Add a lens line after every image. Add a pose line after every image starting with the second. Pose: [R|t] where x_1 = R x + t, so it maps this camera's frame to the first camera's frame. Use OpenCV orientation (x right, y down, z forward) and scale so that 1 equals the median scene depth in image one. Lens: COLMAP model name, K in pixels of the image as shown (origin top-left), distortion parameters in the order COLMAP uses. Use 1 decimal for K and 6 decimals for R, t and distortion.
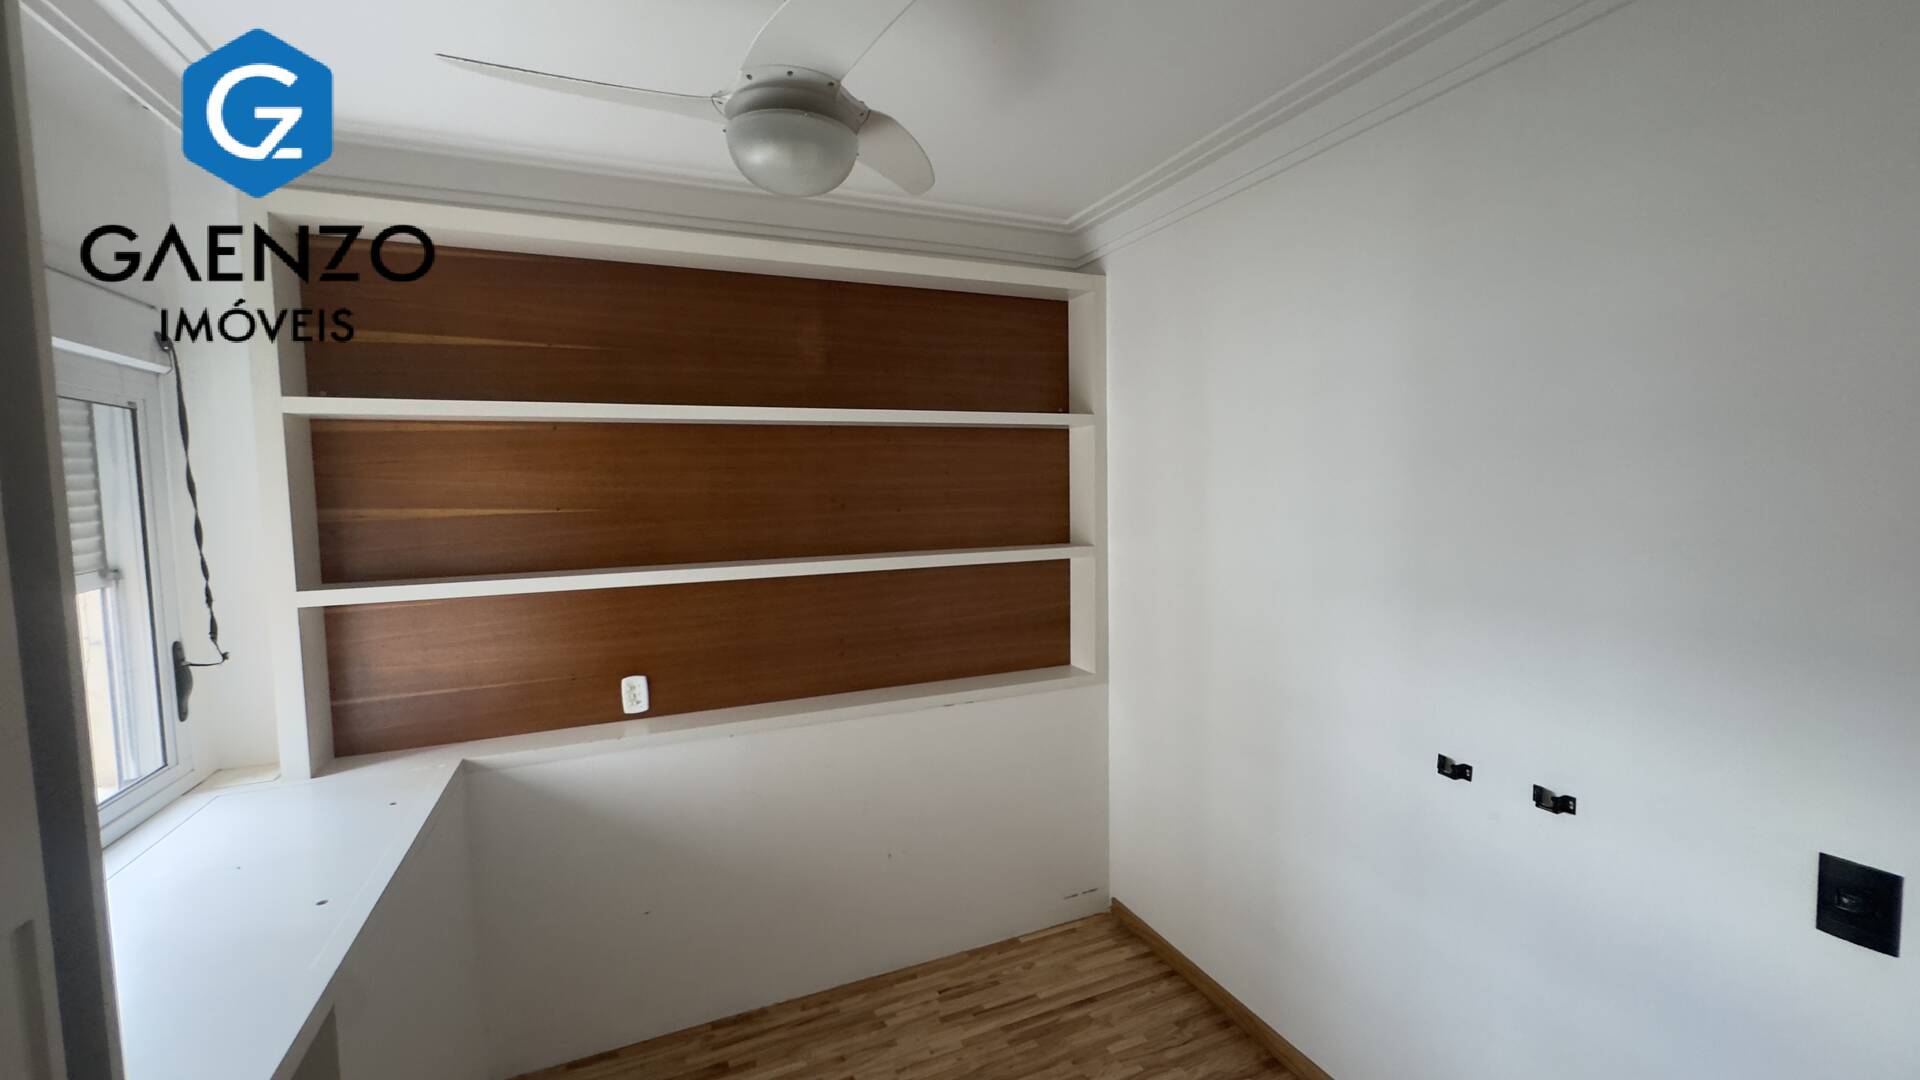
lens RADIAL K [[765.6, 0, 961.3], [0, 765.6, 534.1], [0, 0, 1]] dist [-0.004131, 0.000493]
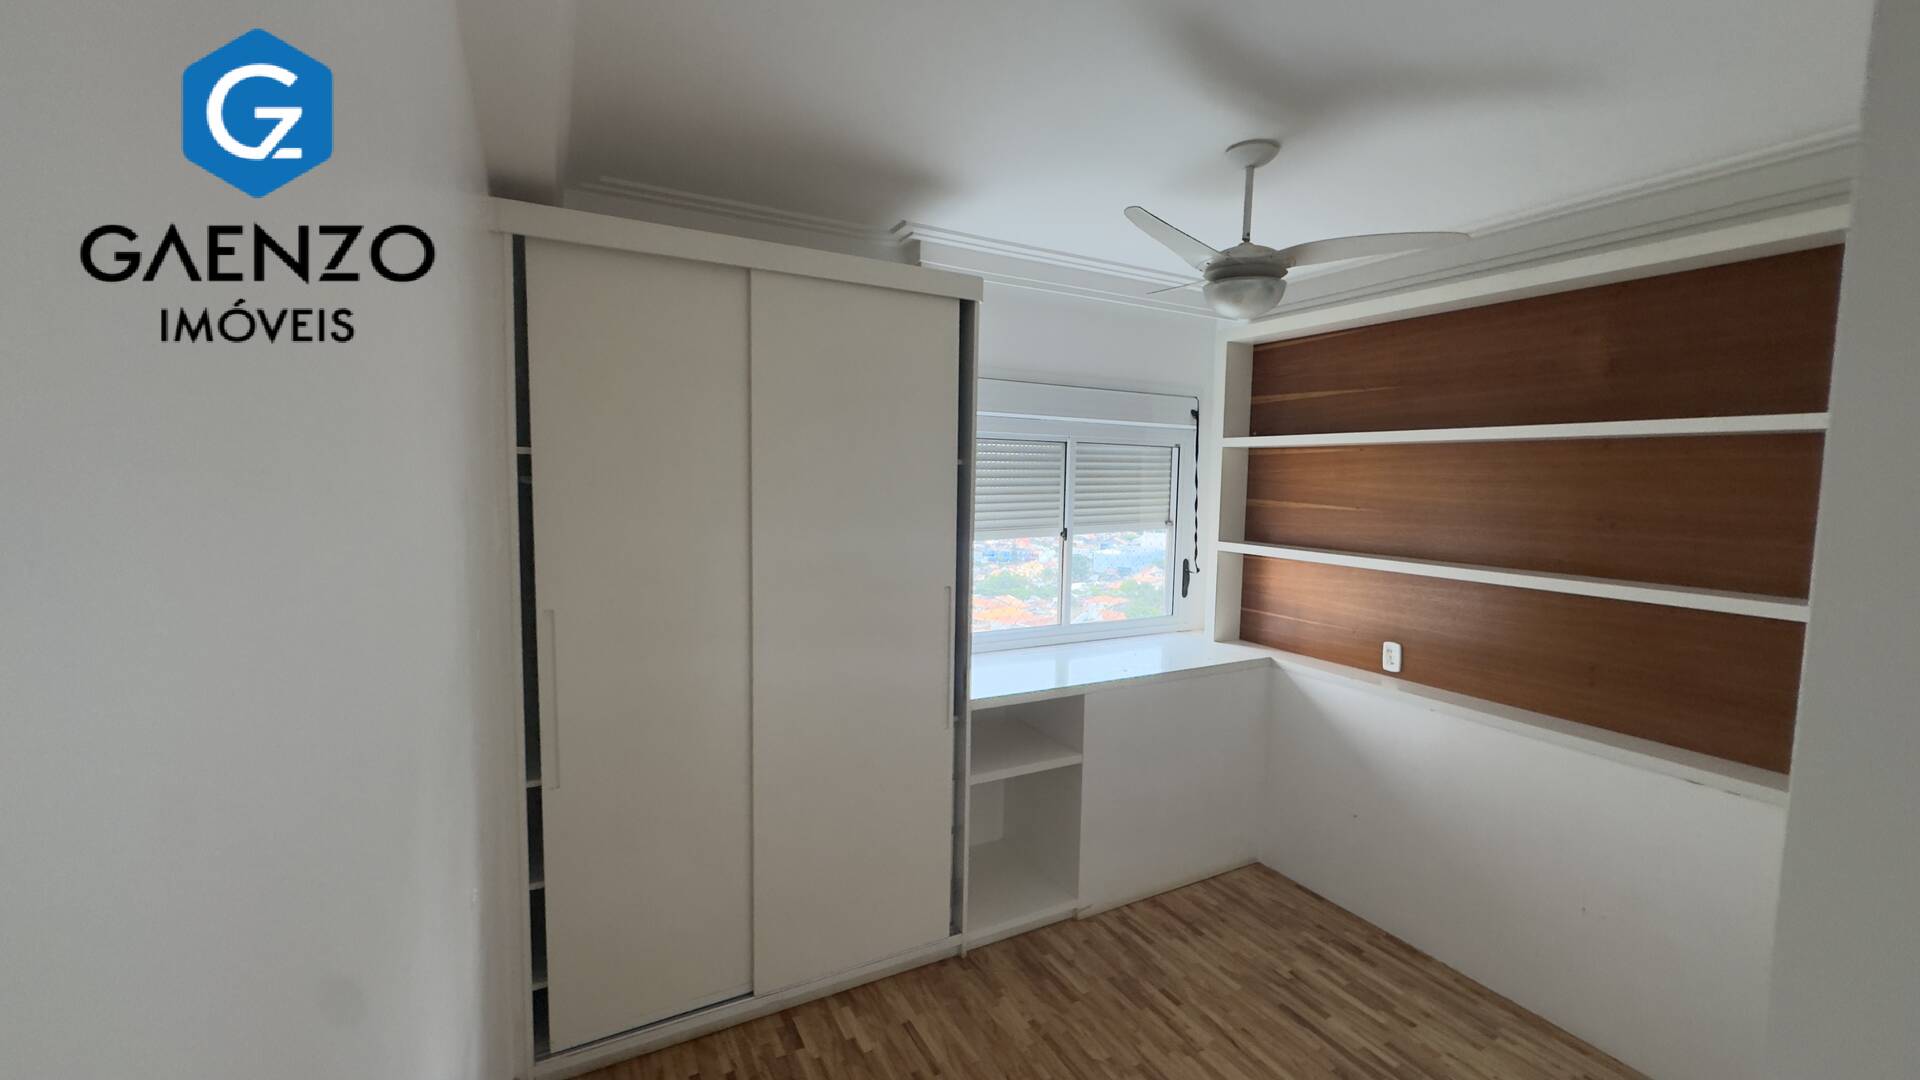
lens RADIAL K [[765.6, 0, 957.7], [0, 765.6, 537.1], [0, 0, 1]] dist [-0.004131, 0.000493]
pose [[0.074379, 0.095932, -0.992605, 0.780095], [-0.089372, 0.991998, 0.089176, -0.037695], [0.993217, 0.082078, 0.082358, 0.163770]]
